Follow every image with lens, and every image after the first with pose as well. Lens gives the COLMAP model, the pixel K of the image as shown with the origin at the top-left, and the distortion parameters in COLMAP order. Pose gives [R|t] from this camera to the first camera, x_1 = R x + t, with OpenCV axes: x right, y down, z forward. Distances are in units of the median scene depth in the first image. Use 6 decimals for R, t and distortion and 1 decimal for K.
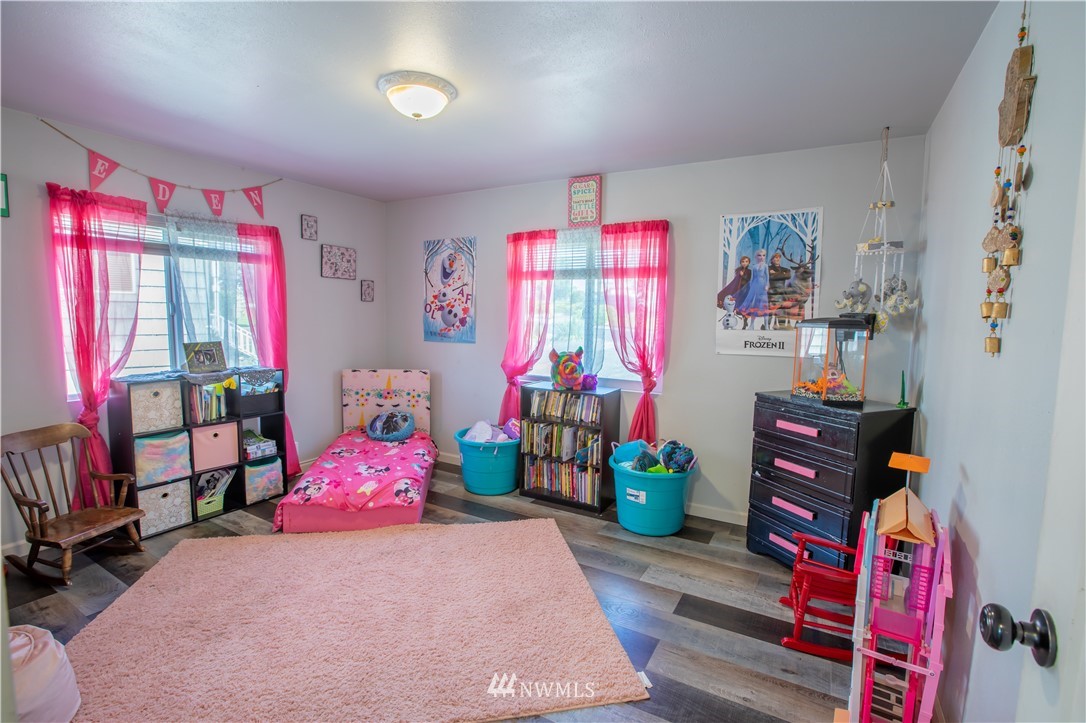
lens RADIAL K [[491.0, 0, 543.0], [0, 491.0, 361.5], [0, 0, 1]] dist [-0.002984, -0.000730]
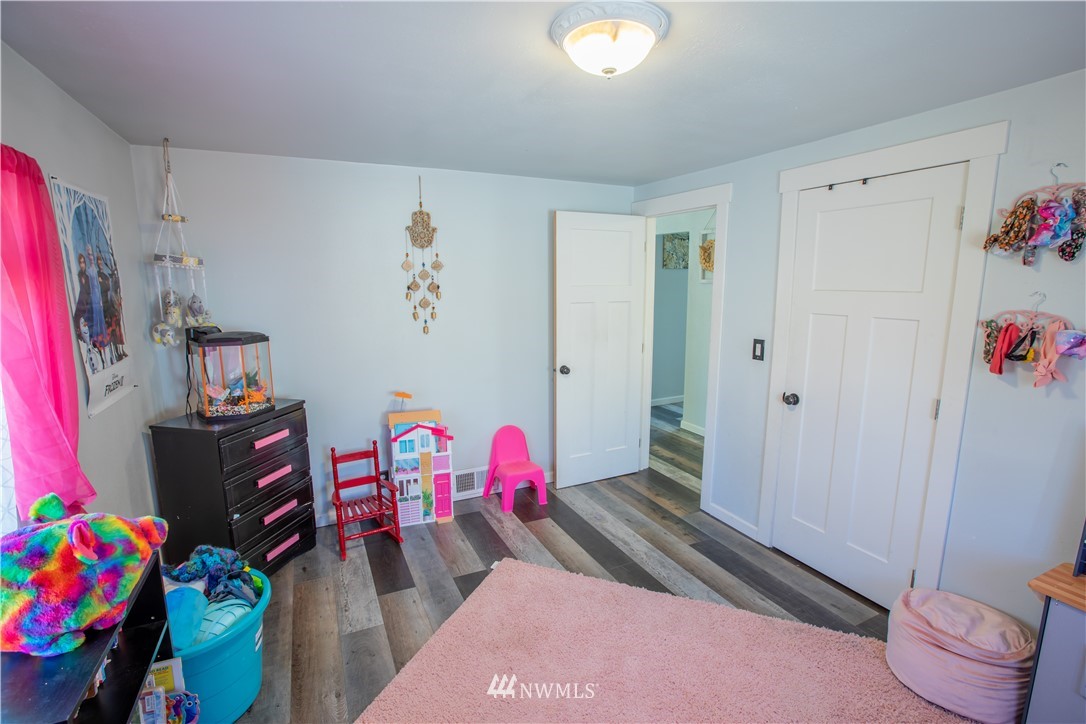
lens RADIAL K [[491.0, 0, 543.0], [0, 491.0, 362.0], [0, 0, 1]] dist [-0.002984, -0.000730]
pose [[-0.808002, -0.105959, 0.579574, -0.517068], [0.052652, 0.966774, 0.250152, -0.242382], [-0.586823, 0.232639, -0.775576, 1.367574]]
